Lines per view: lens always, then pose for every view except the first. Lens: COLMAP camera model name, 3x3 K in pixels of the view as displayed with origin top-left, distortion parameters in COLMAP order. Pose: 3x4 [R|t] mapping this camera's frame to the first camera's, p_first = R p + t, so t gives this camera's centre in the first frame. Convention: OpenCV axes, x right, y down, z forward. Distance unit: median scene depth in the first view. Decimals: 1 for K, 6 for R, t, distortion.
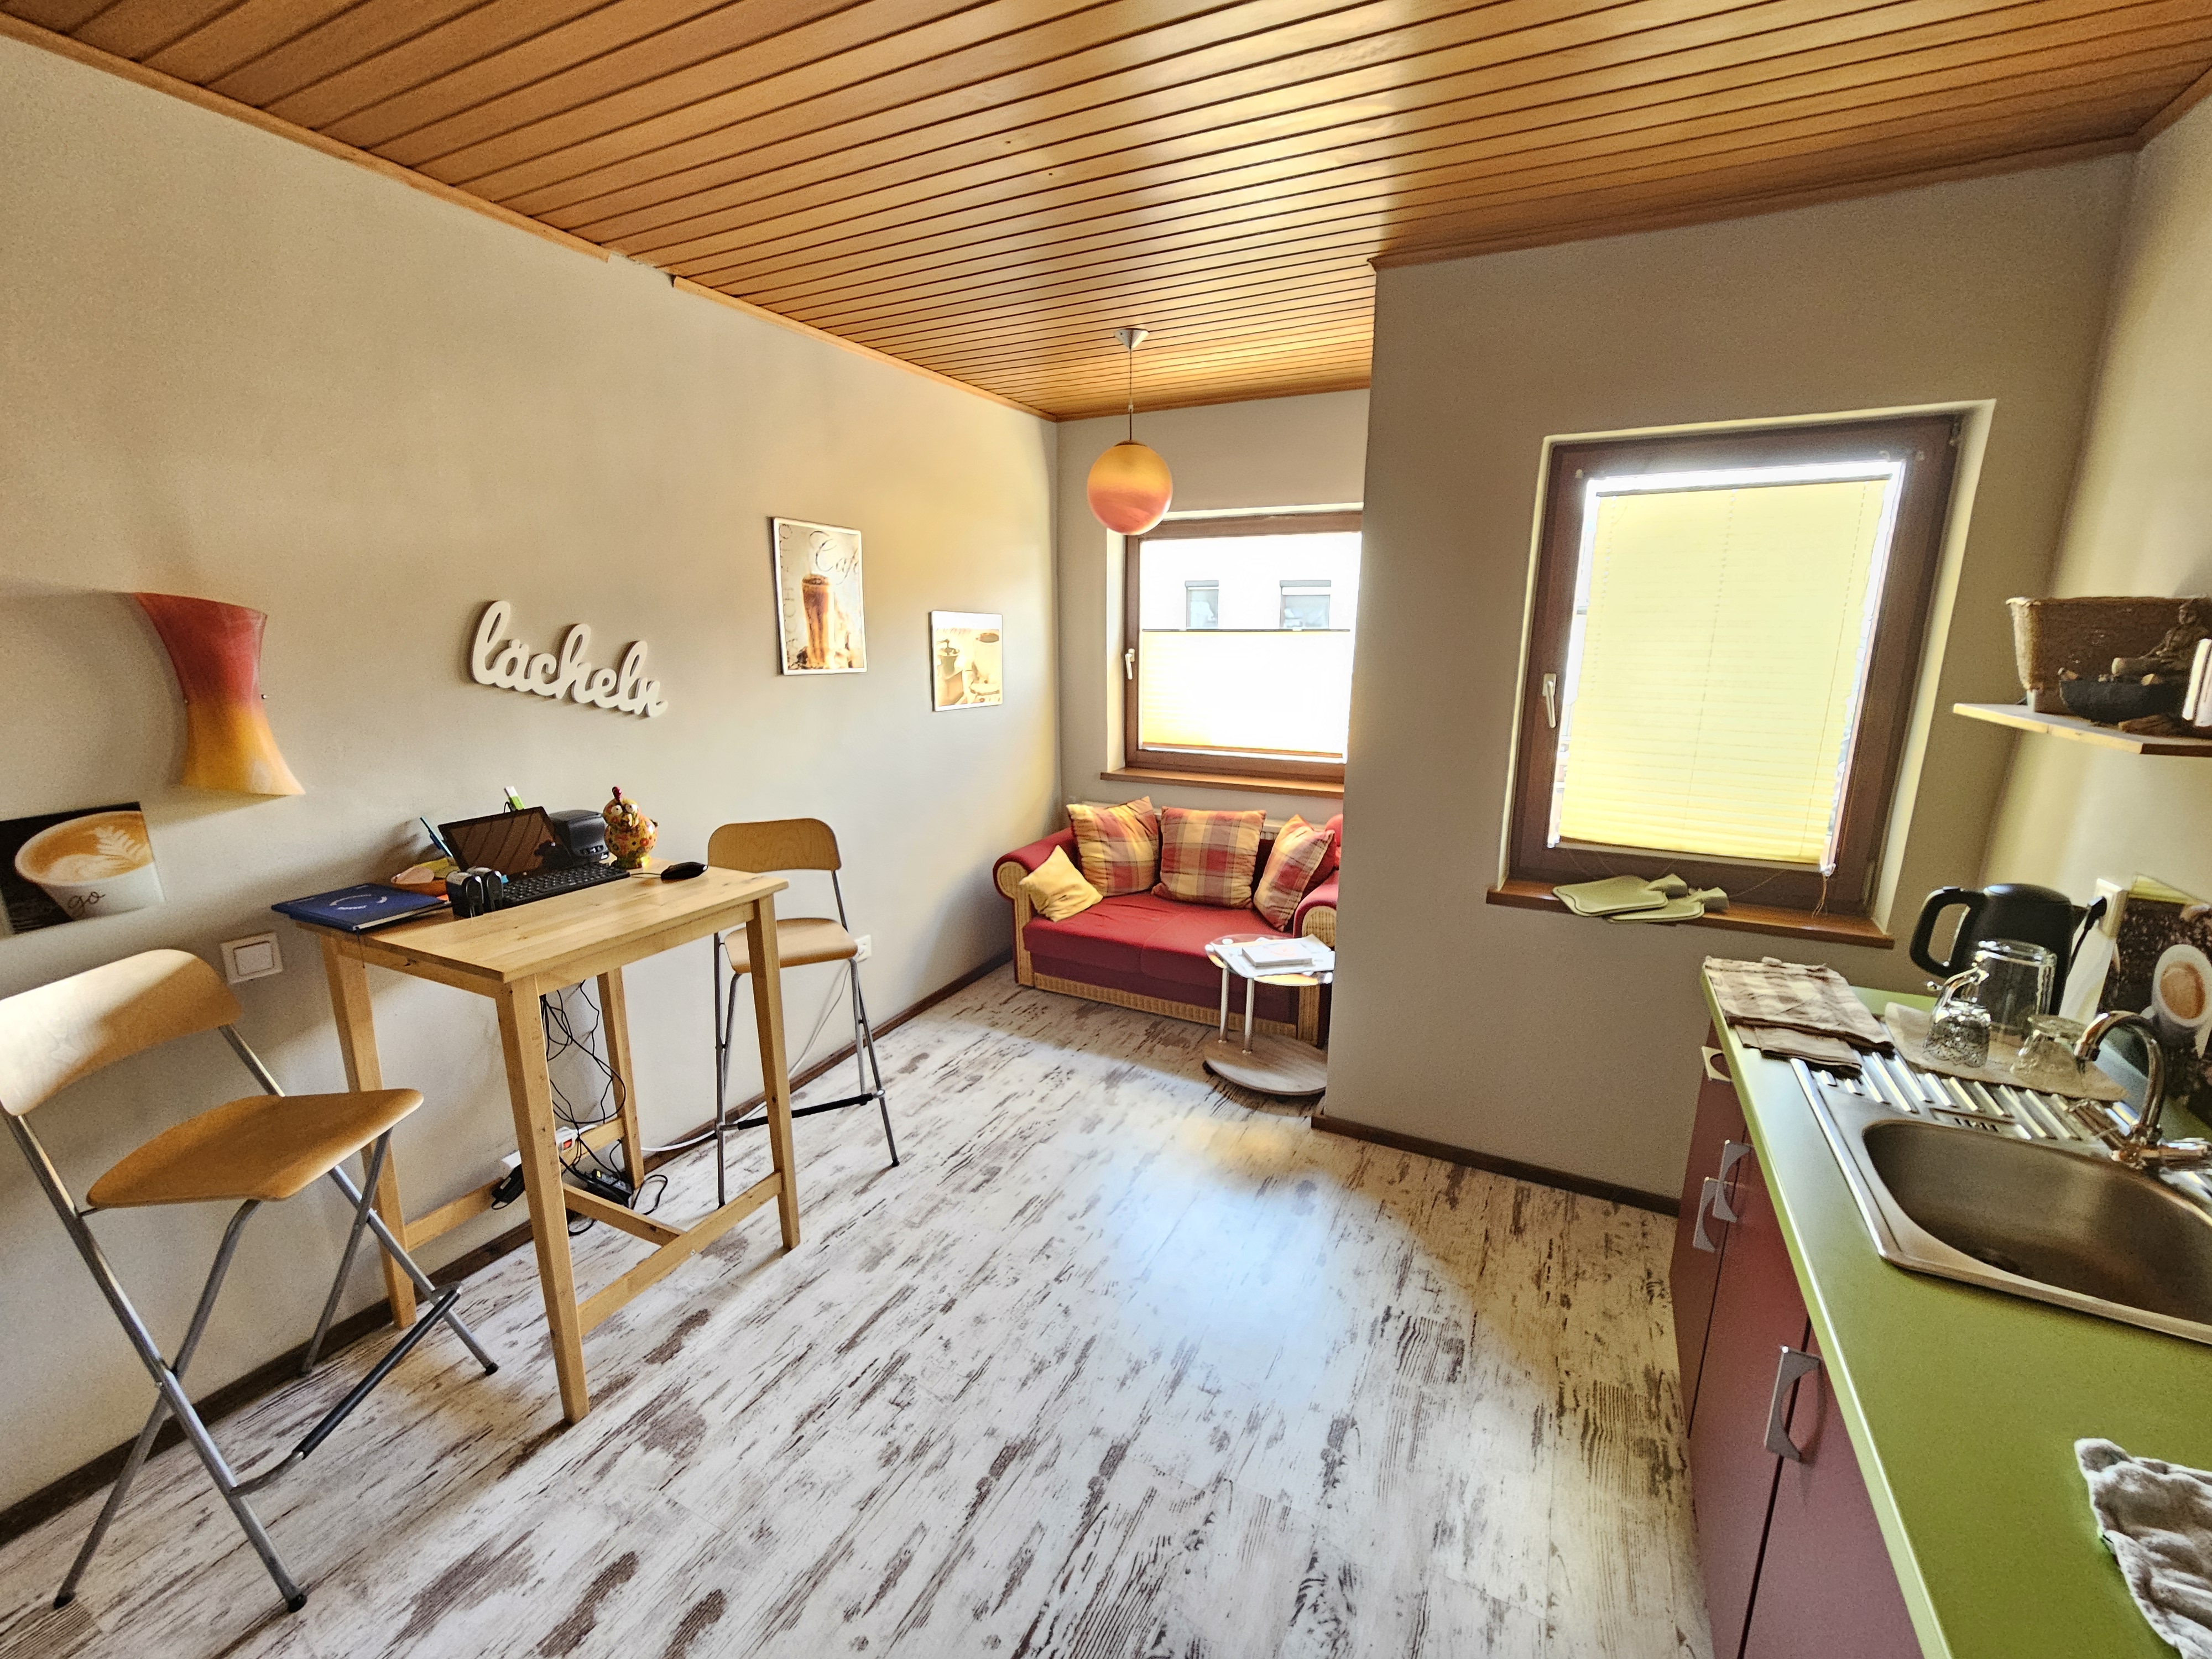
lens RADIAL K [[911.8, 0, 1111.0], [0, 911.8, 828.4], [0, 0, 1]] dist [-0.001863, 0.000420]
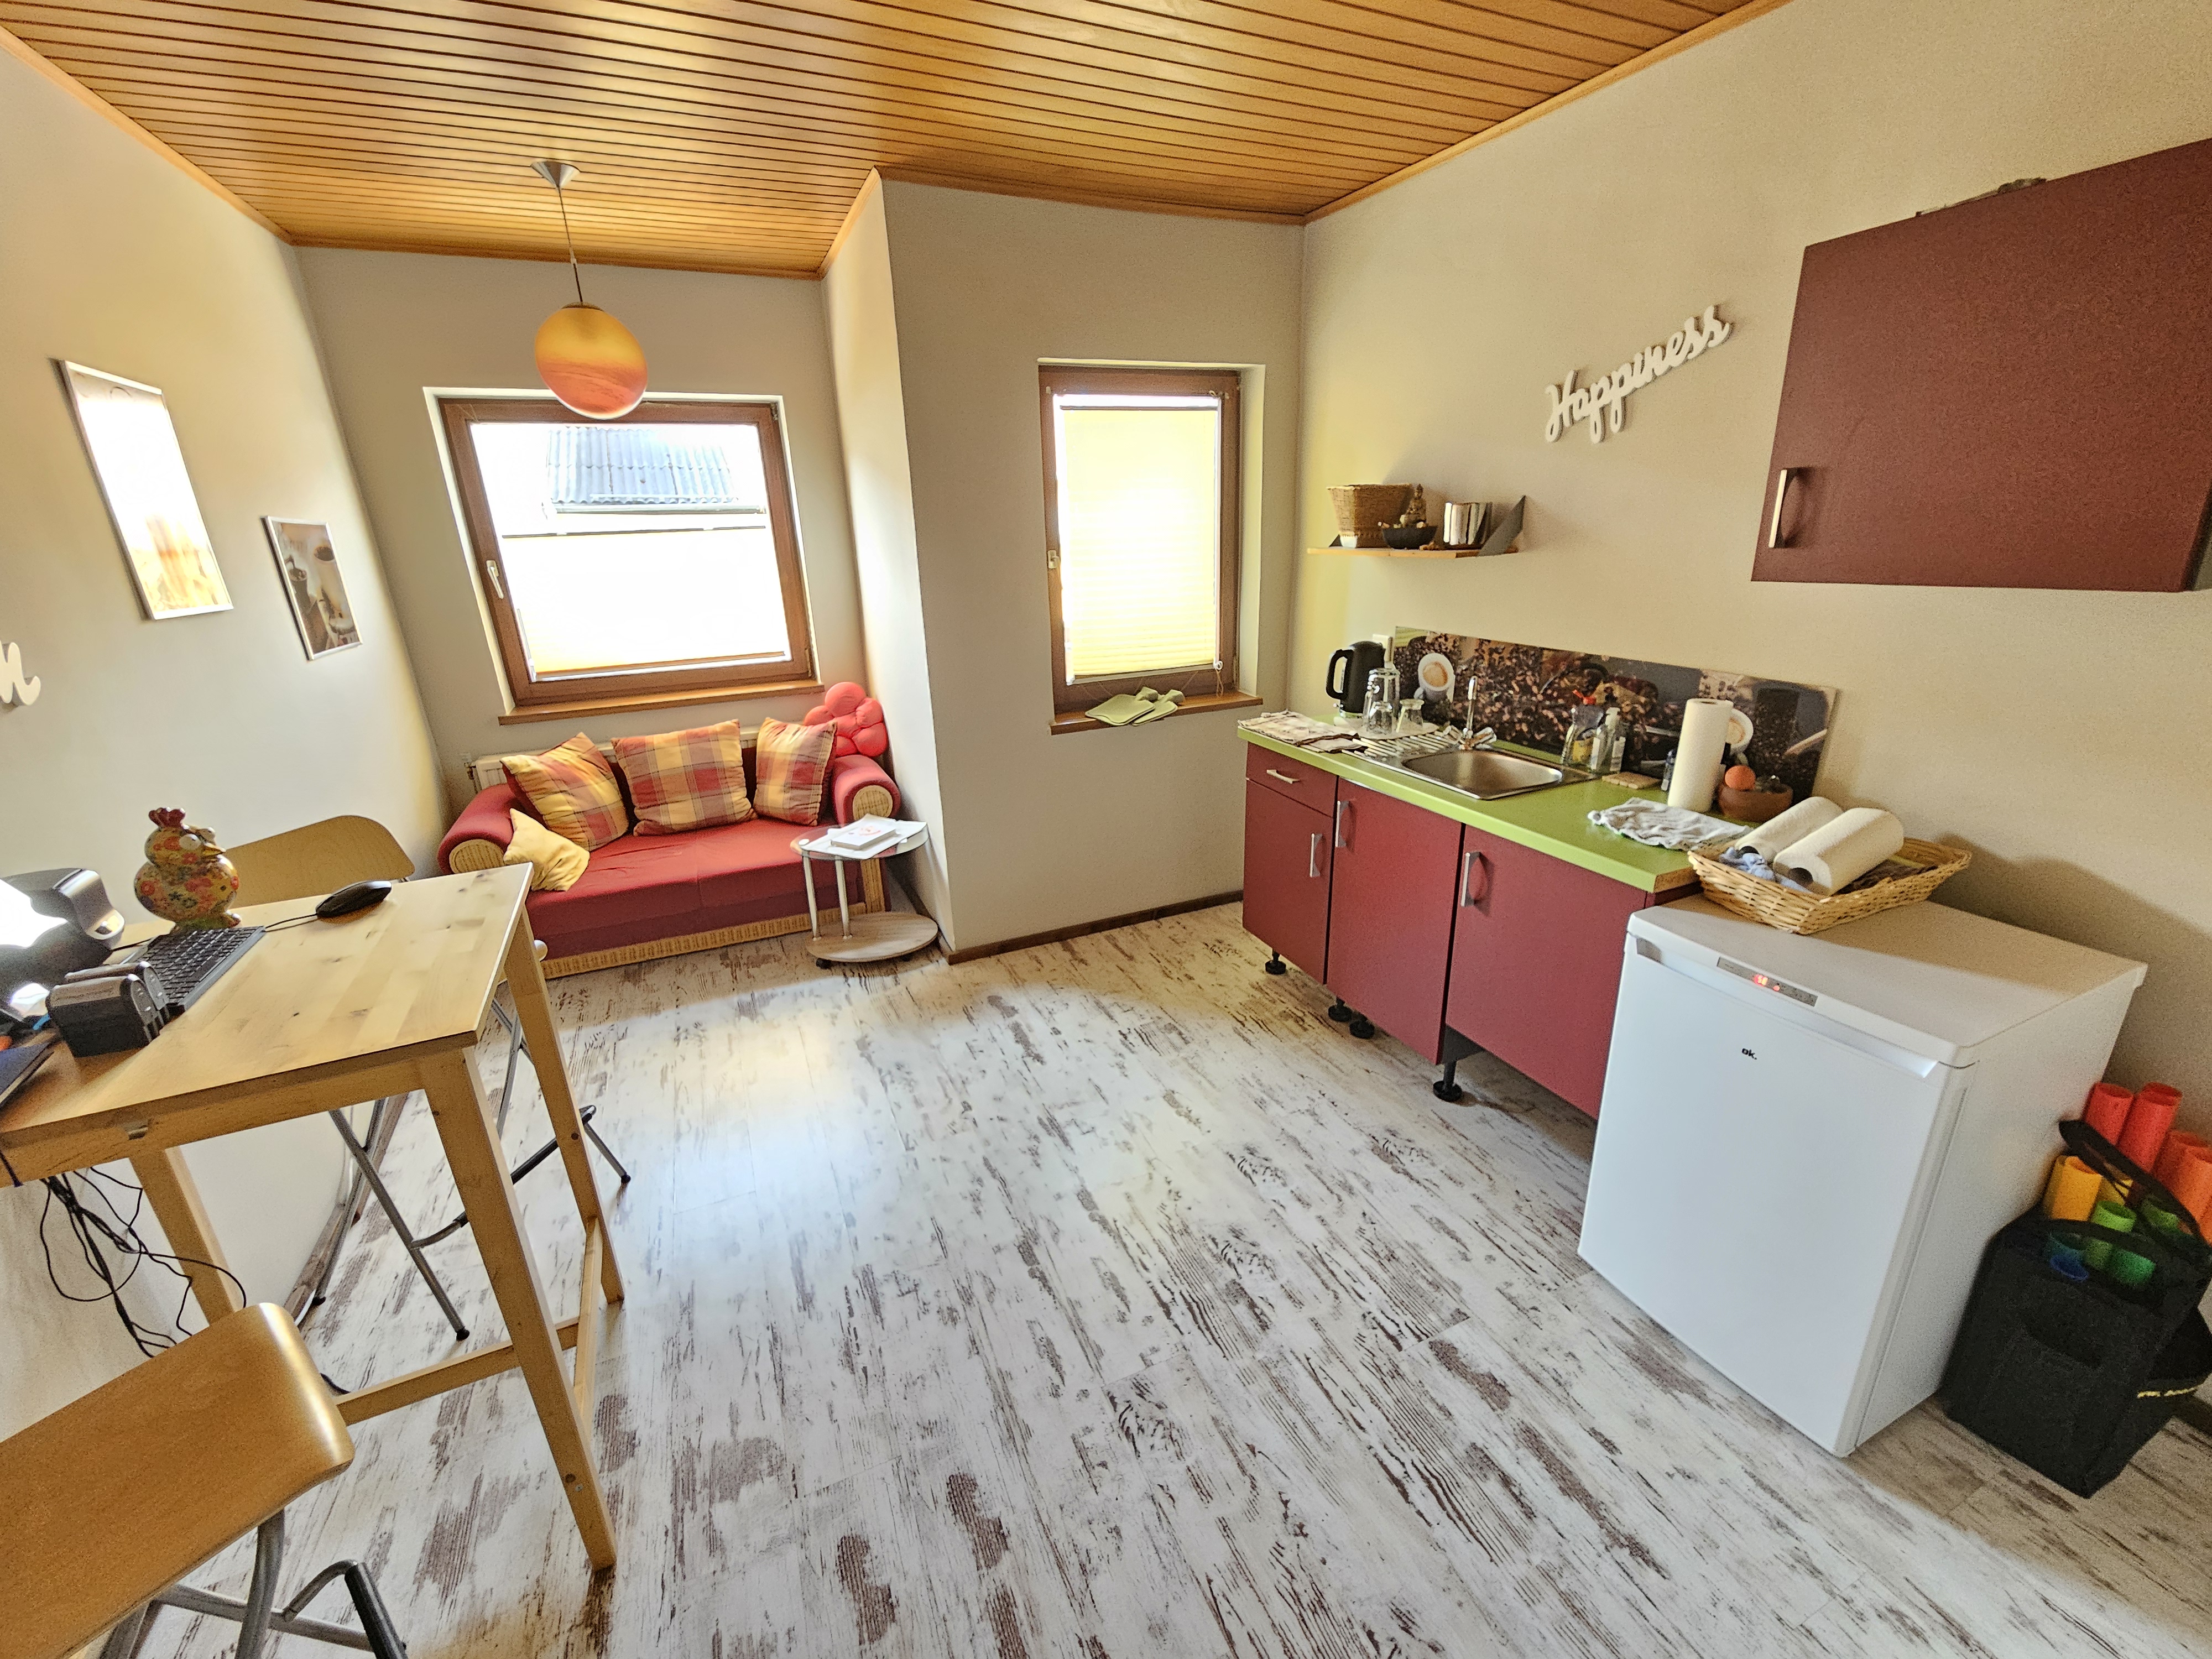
lens RADIAL K [[911.8, 0, 1106.2], [0, 911.8, 830.9], [0, 0, 1]] dist [-0.001863, 0.000420]
pose [[0.629120, -0.275455, 0.726865, -0.506612], [0.200313, 0.960974, 0.190798, -0.017619], [-0.751055, 0.025566, 0.659745, 0.096624]]
